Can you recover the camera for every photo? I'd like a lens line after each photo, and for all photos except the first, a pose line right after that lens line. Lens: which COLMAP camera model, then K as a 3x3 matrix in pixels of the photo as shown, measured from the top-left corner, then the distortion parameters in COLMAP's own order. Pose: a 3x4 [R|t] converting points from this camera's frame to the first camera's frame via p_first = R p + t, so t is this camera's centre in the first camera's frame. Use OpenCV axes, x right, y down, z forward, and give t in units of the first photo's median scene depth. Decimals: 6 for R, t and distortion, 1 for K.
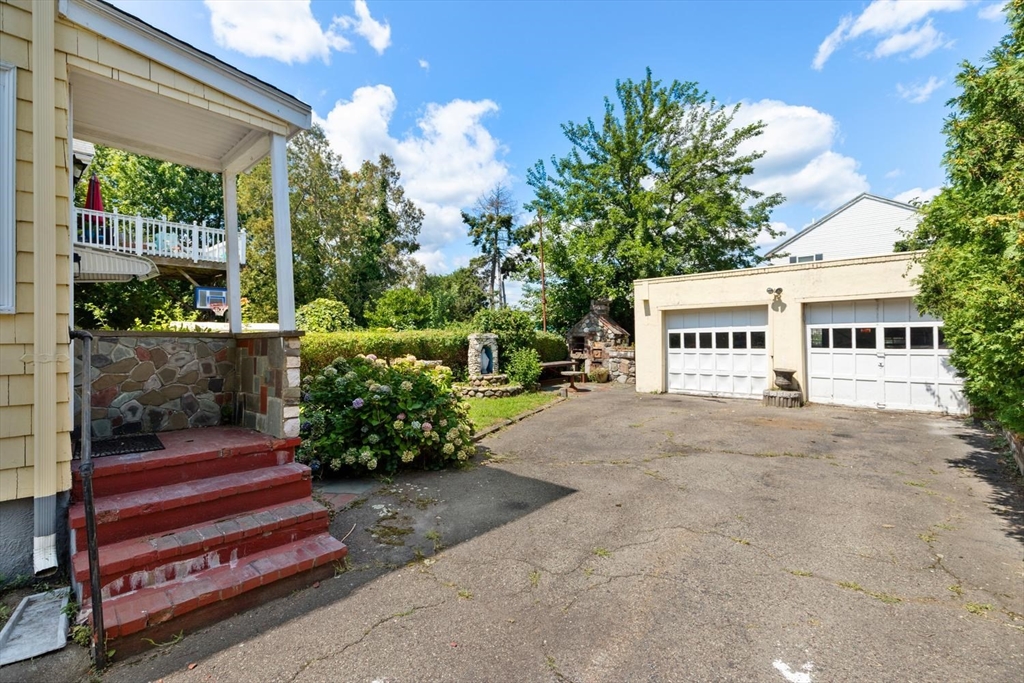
lens RADIAL K [[467.9, 0, 514.4], [0, 467.9, 337.5], [0, 0, 1]] dist [-0.002222, -0.000320]
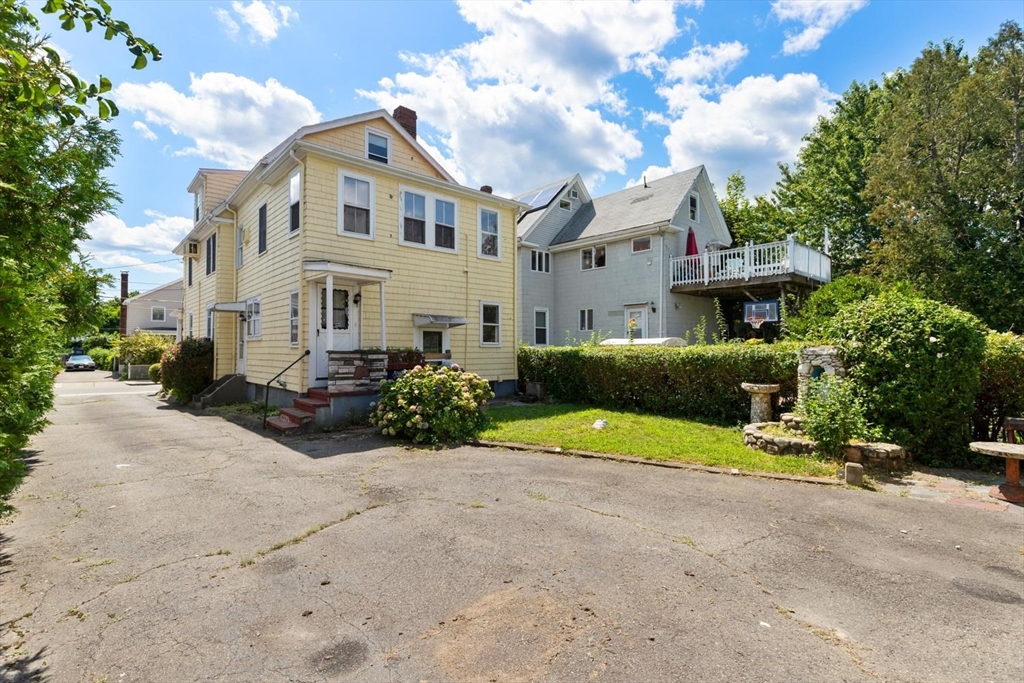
lens RADIAL K [[467.9, 0, 512.5], [0, 467.9, 341.7], [0, 0, 1]] dist [-0.002222, -0.000320]
pose [[-0.090608, -0.000188, -0.995887, 0.623162], [0.002447, 0.999997, -0.000411, -0.020046], [0.995884, -0.002474, -0.090607, 0.697561]]
